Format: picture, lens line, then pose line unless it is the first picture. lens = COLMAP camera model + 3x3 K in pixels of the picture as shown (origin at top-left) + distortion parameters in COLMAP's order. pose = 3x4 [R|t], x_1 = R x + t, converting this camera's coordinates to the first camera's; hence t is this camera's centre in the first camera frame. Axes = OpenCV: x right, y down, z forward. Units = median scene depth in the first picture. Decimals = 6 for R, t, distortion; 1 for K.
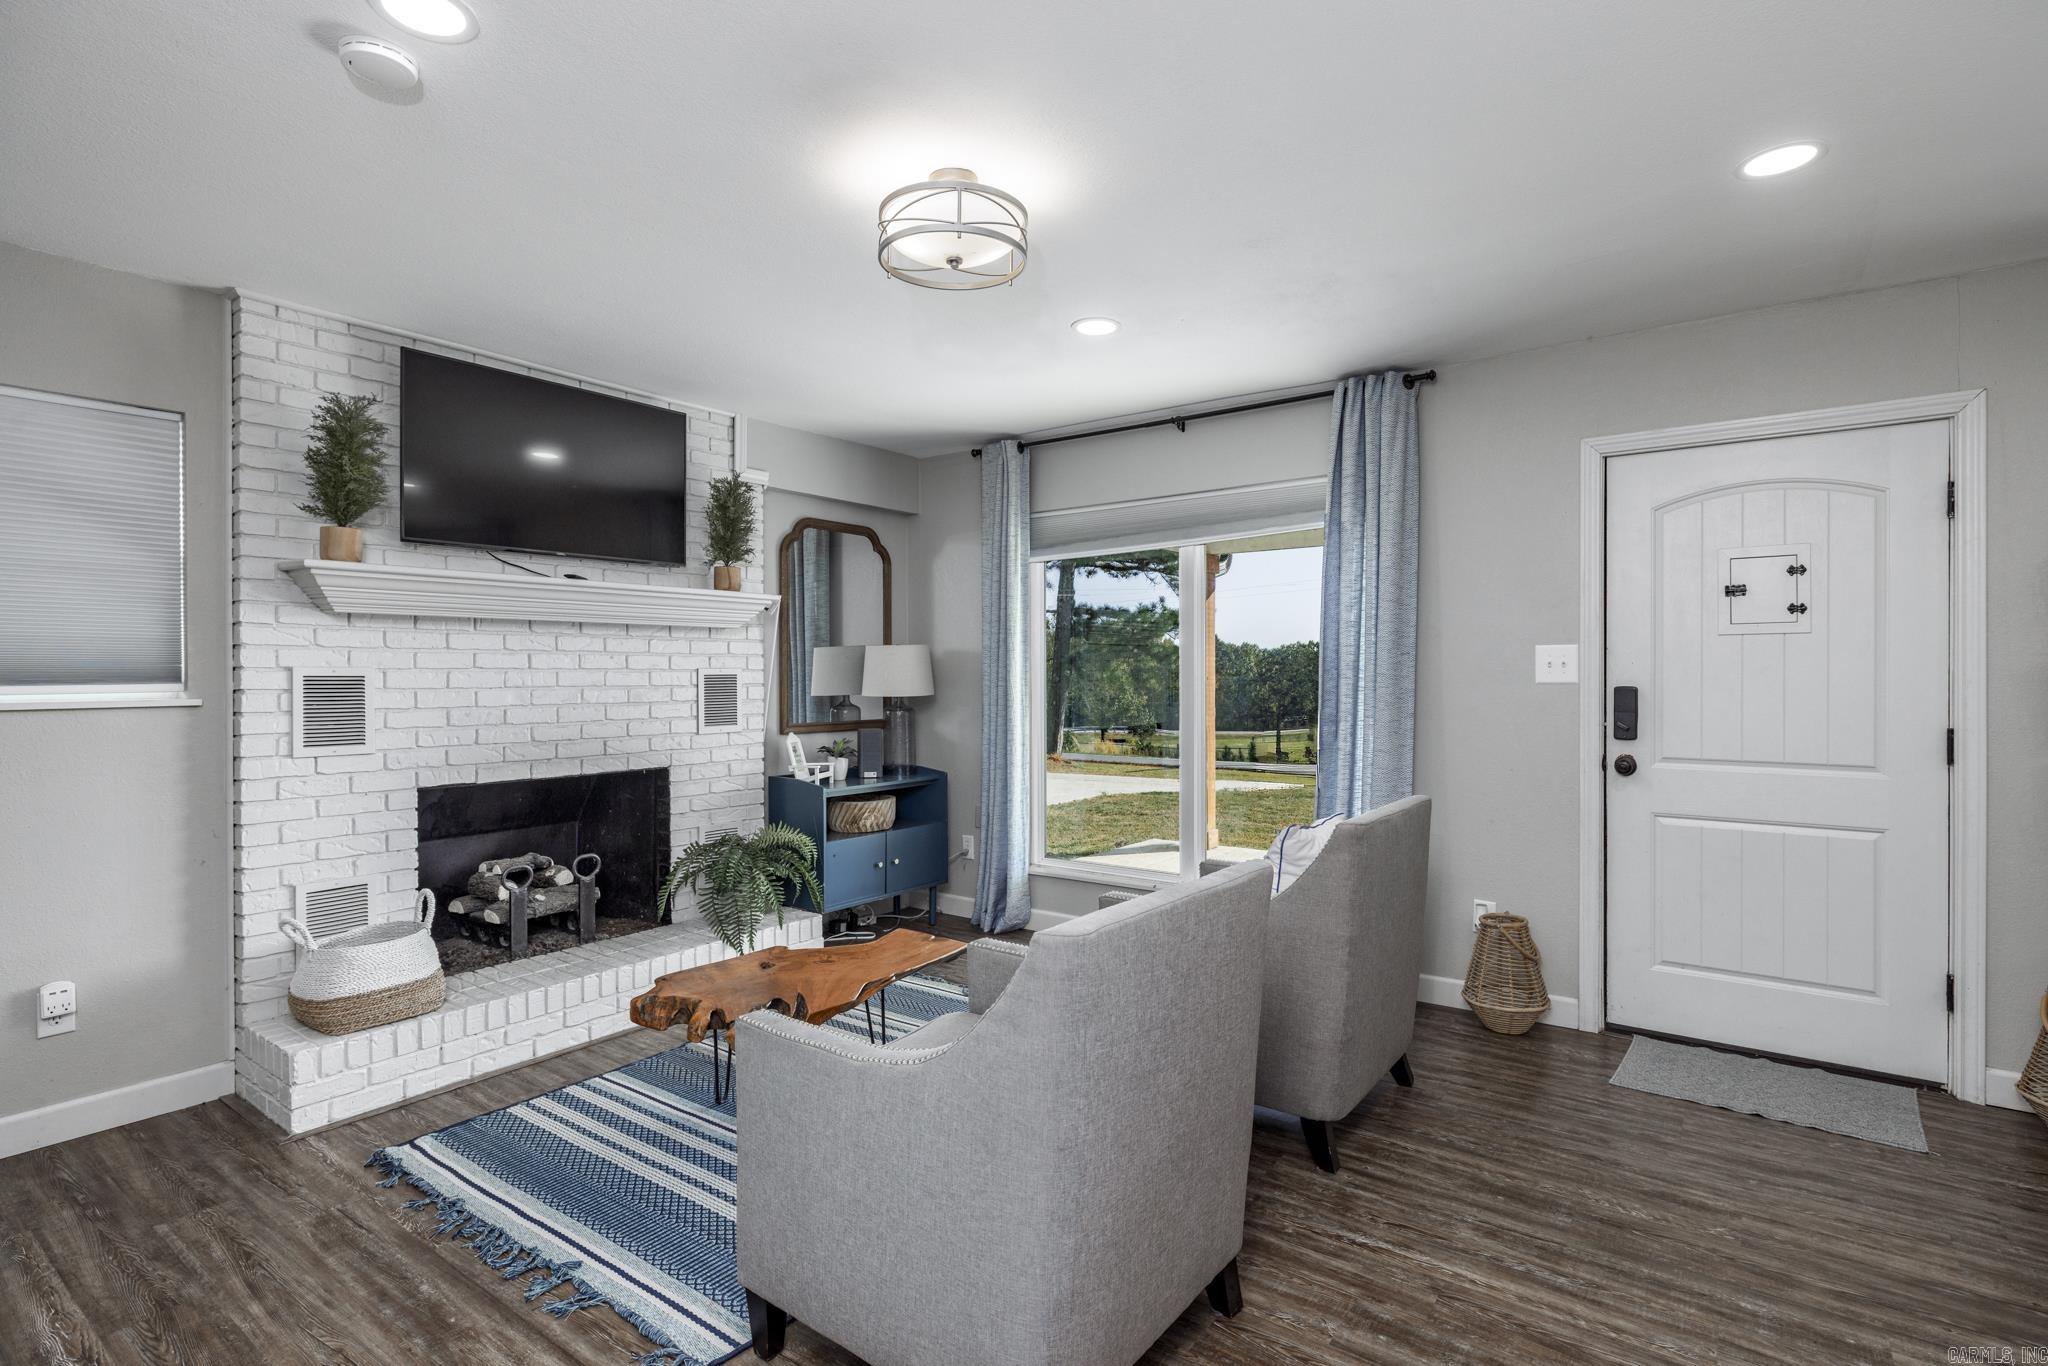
lens RADIAL K [[1022.3, 0, 1003.8], [0, 1022.3, 679.7], [0, 0, 1]] dist [-0.006200, -0.000078]
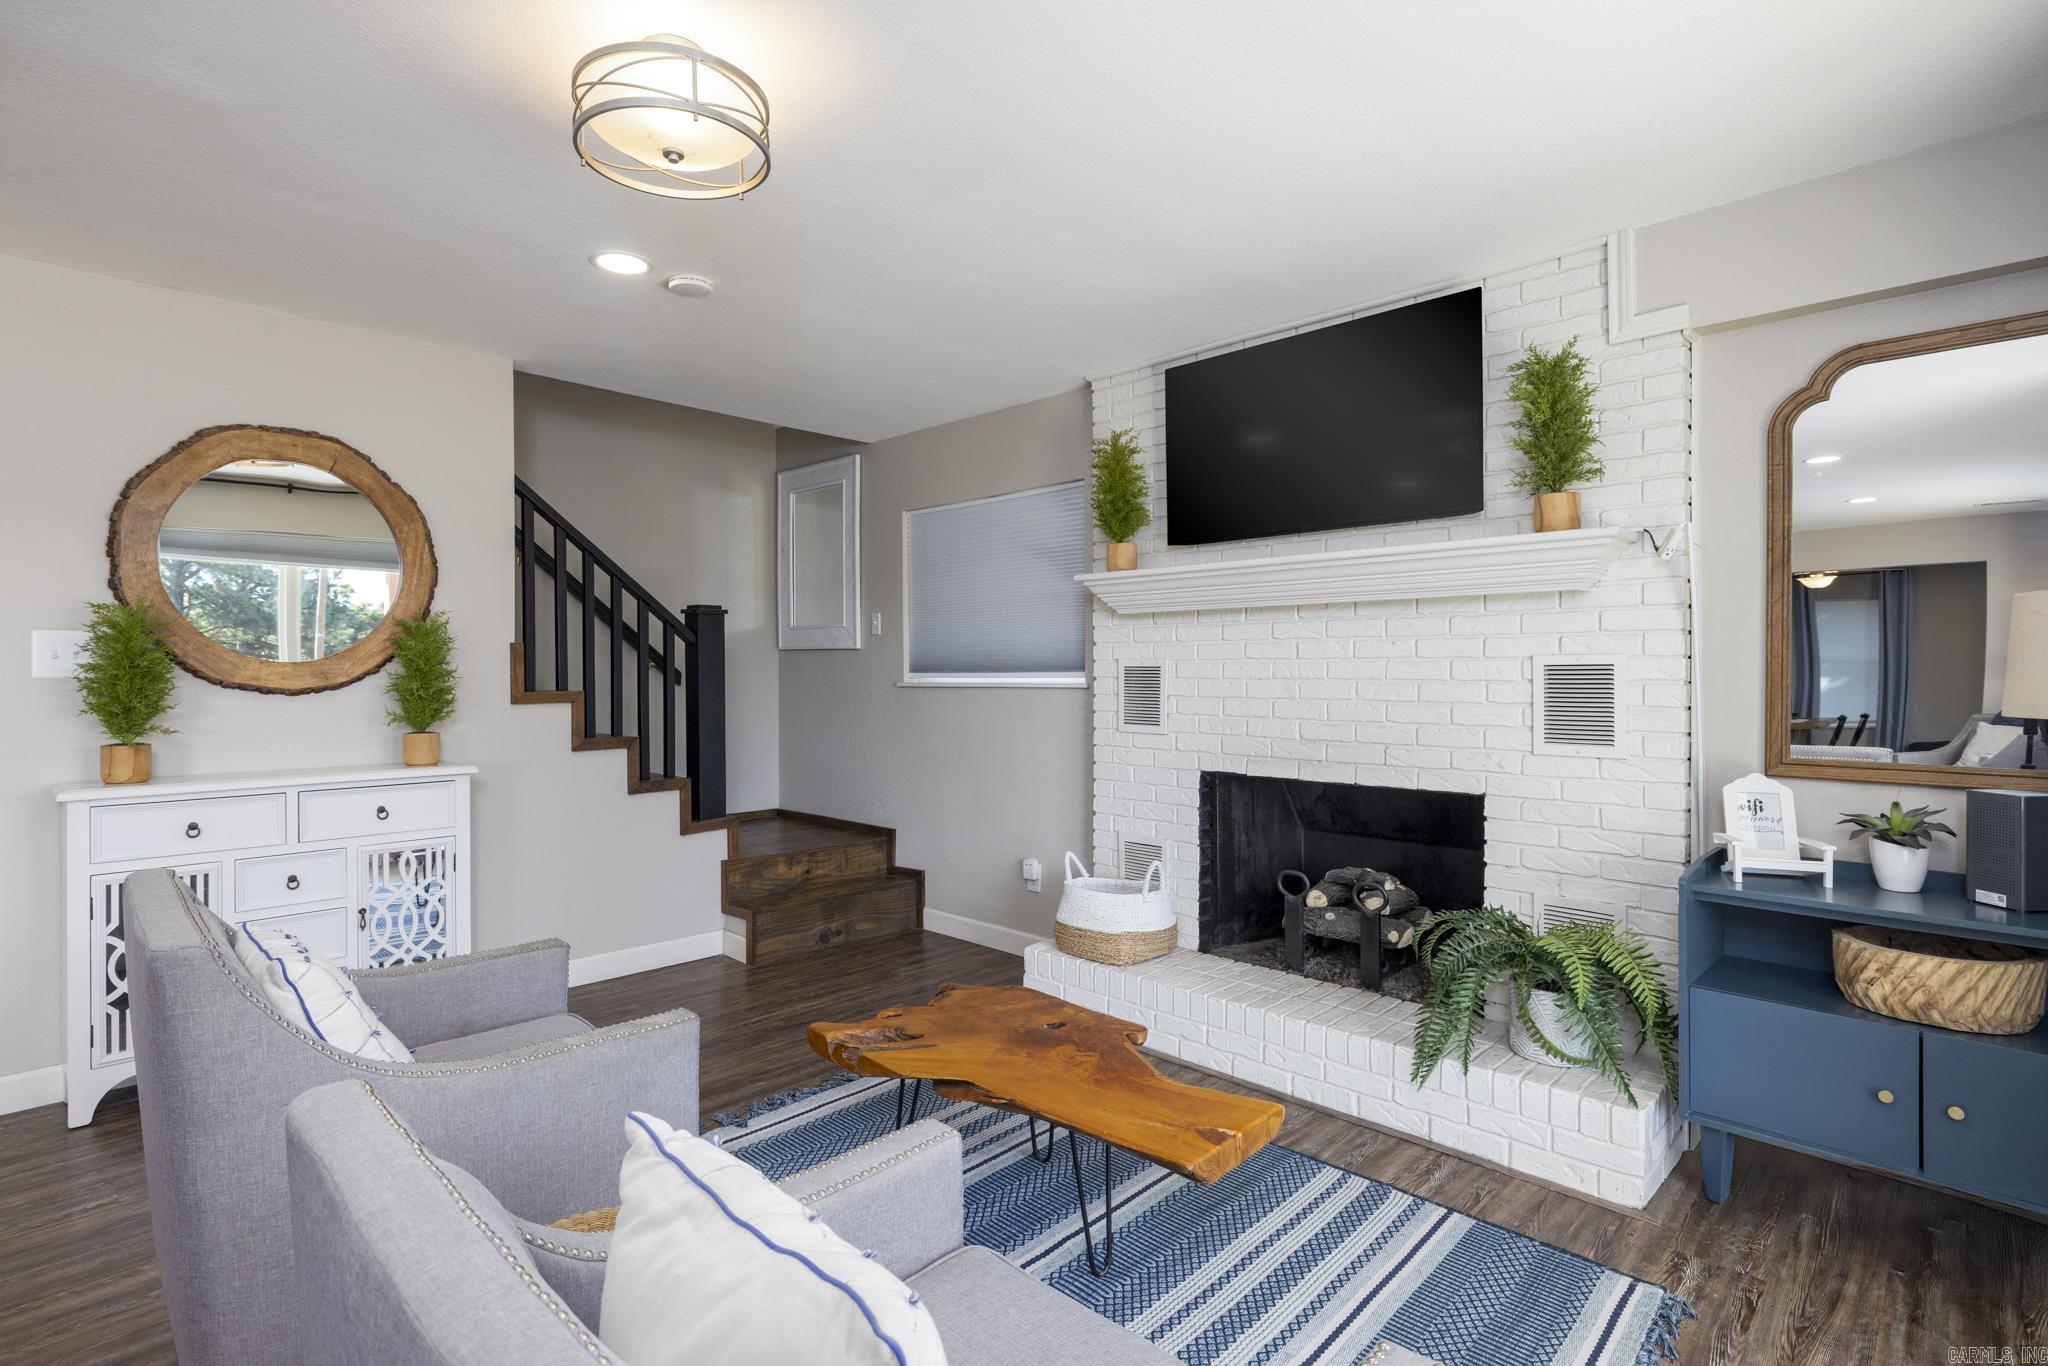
lens RADIAL K [[986.9, 0, 1016.4], [0, 986.9, 676.8], [0, 0, 1]] dist [0.001140, 0.000266]
pose [[-0.135076, 0.013327, -0.990746, 0.442429], [-0.000430, 0.999909, 0.013509, -0.006358], [0.990835, 0.002251, -0.135058, 0.871219]]
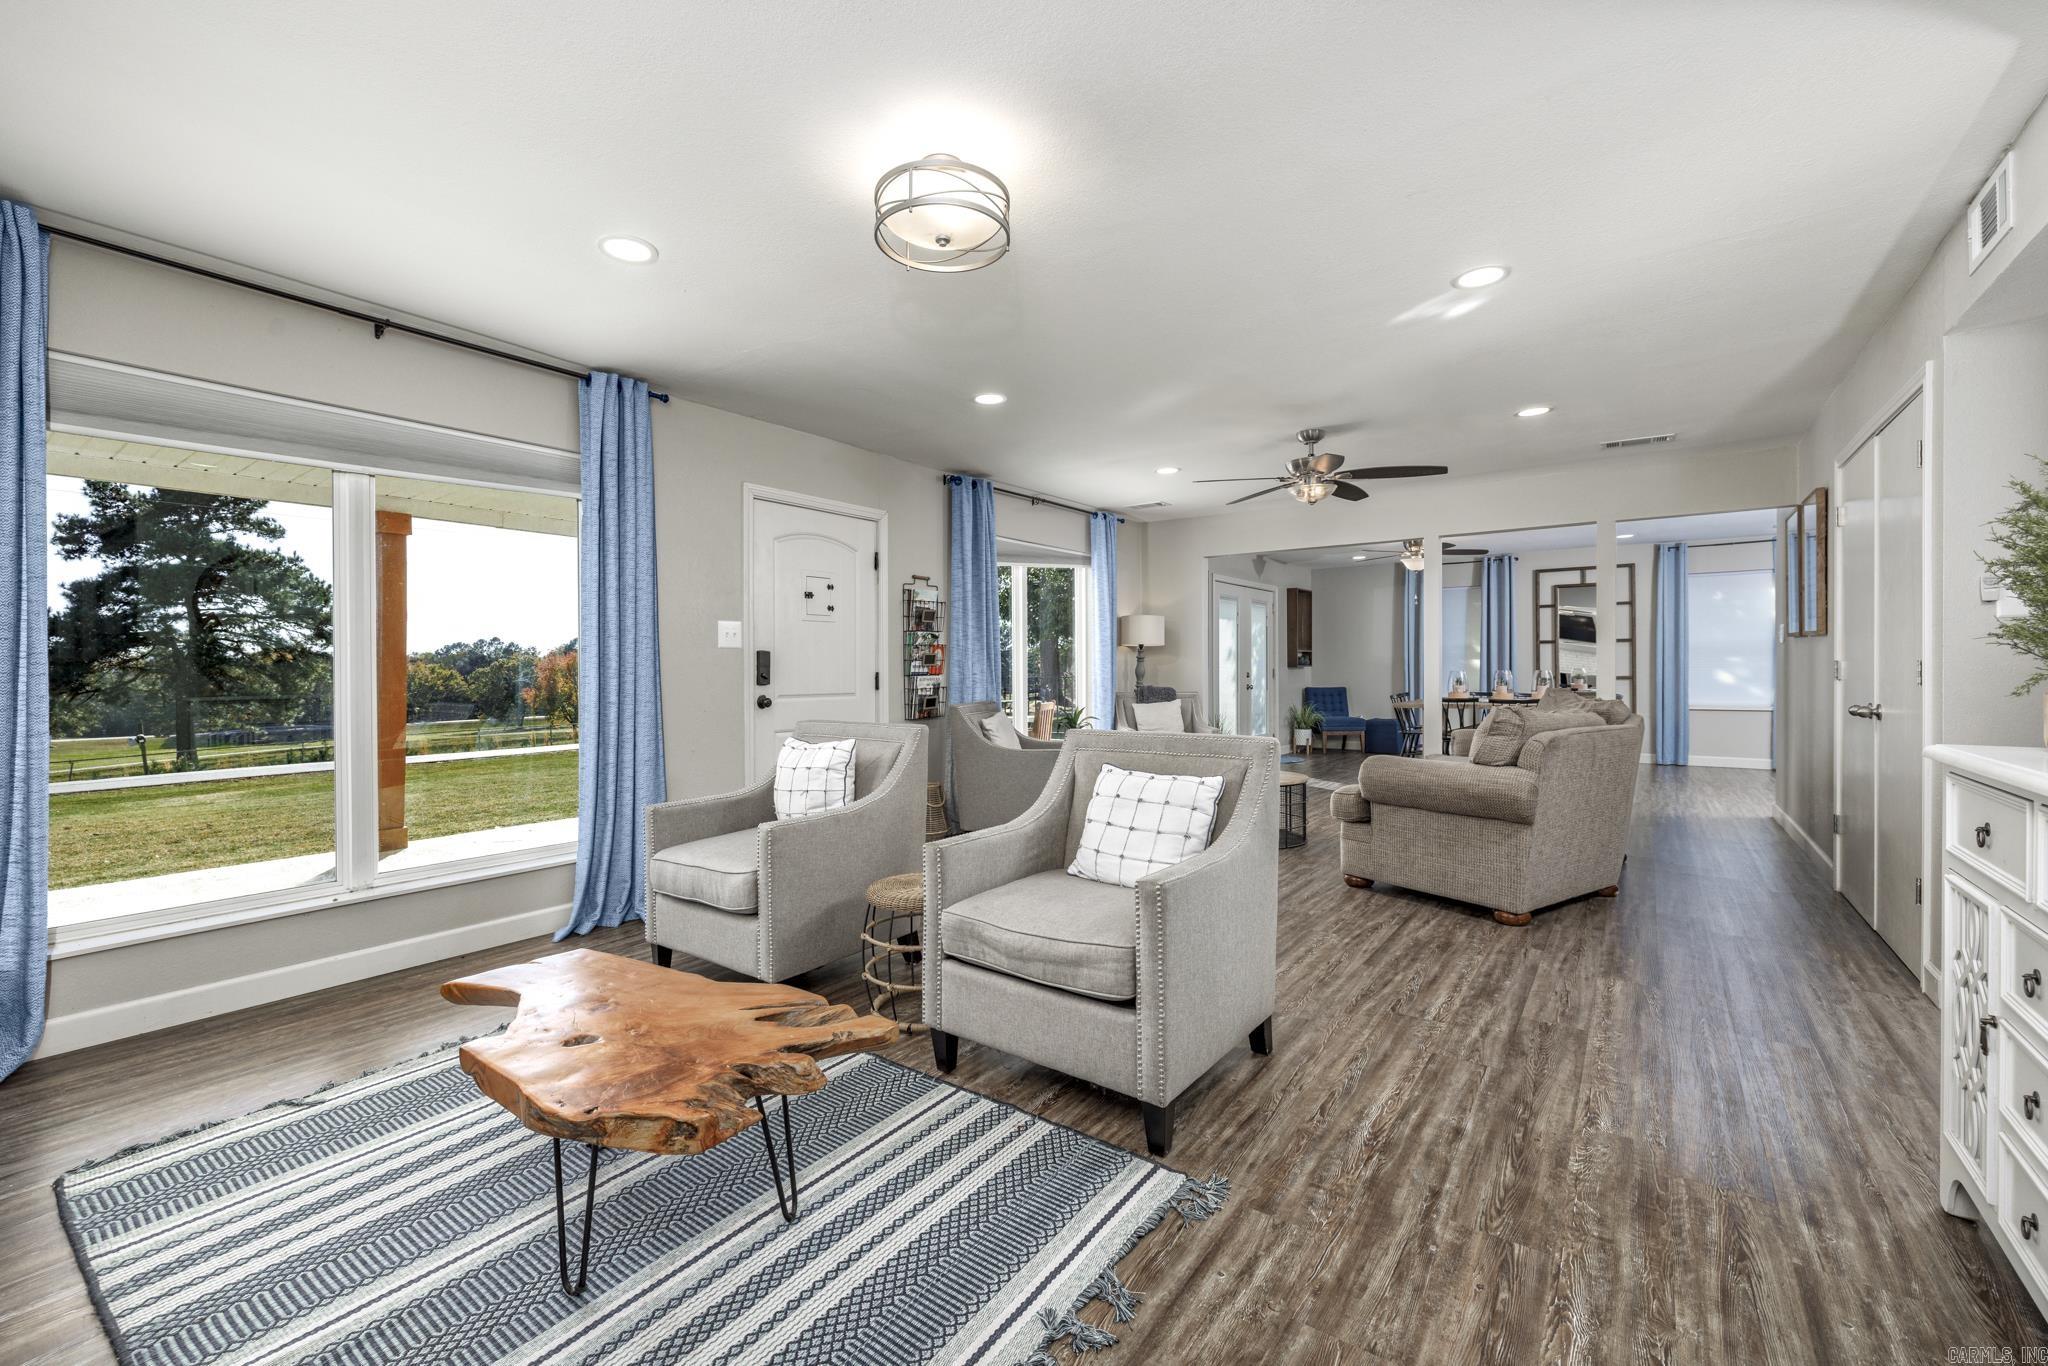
lens RADIAL K [[864.2, 0, 1004.3], [0, 864.2, 674.6], [0, 0, 1]] dist [0.002249, -0.000471]
pose [[-0.012236, -0.000940, 0.999925, -0.638129], [0.011492, 0.999933, 0.001081, 0.041959], [-0.999859, 0.011505, -0.012224, 0.602077]]
